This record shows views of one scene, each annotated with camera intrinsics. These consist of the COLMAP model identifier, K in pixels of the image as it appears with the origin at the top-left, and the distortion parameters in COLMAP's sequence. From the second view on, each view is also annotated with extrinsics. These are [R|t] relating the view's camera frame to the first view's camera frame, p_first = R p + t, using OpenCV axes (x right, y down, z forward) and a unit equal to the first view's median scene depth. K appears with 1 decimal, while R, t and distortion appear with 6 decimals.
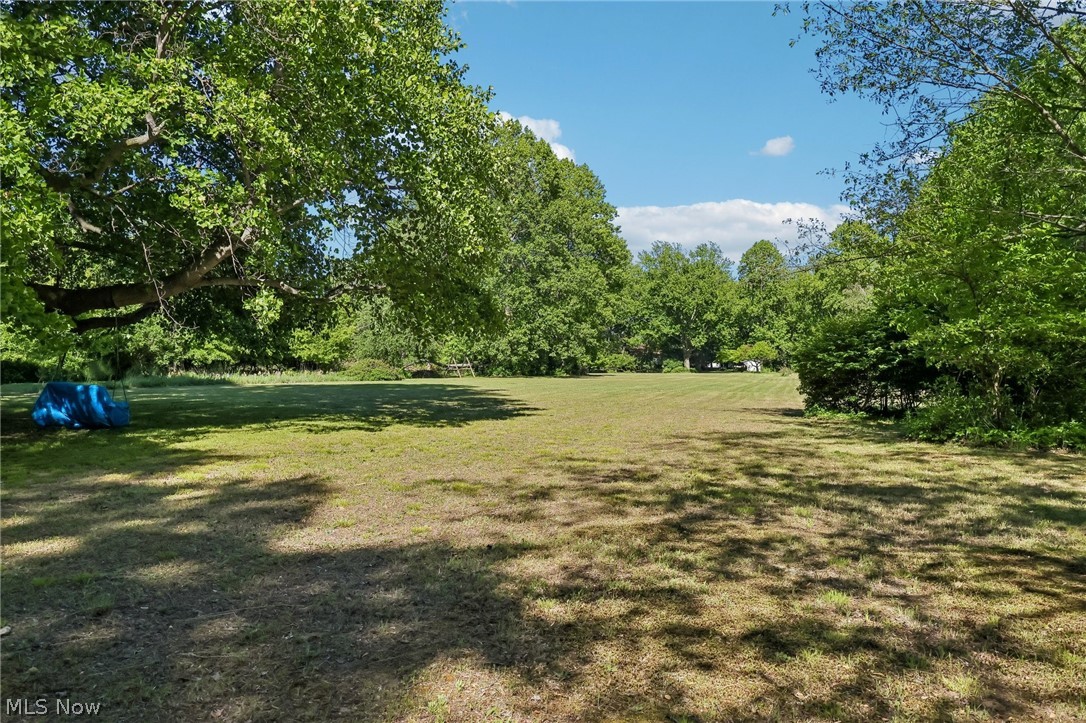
lens RADIAL K [[853.8, 0, 541.2], [0, 853.8, 355.0], [0, 0, 1]] dist [-0.017671, -0.004666]
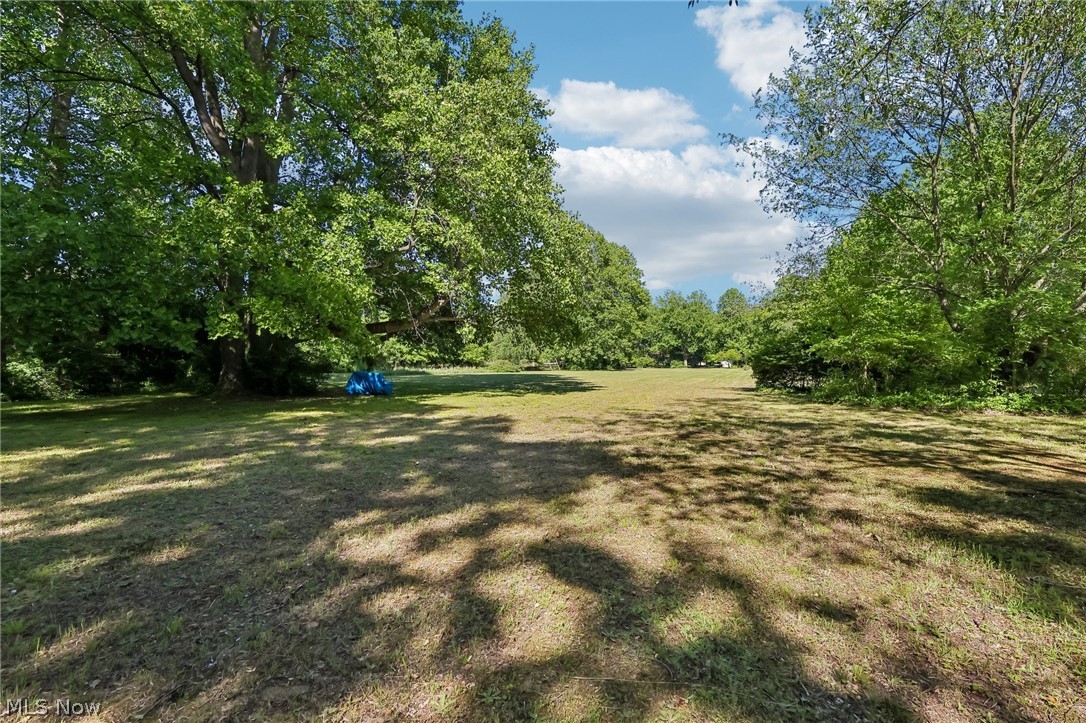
lens RADIAL K [[504.5, 0, 545.3], [0, 504.5, 359.4], [0, 0, 1]] dist [-0.000972, 0.000330]
pose [[0.994861, -0.001560, -0.101237, -0.023445], [0.001847, 0.999995, 0.002747, 0.002889], [0.101232, -0.002920, 0.994859, -0.109970]]
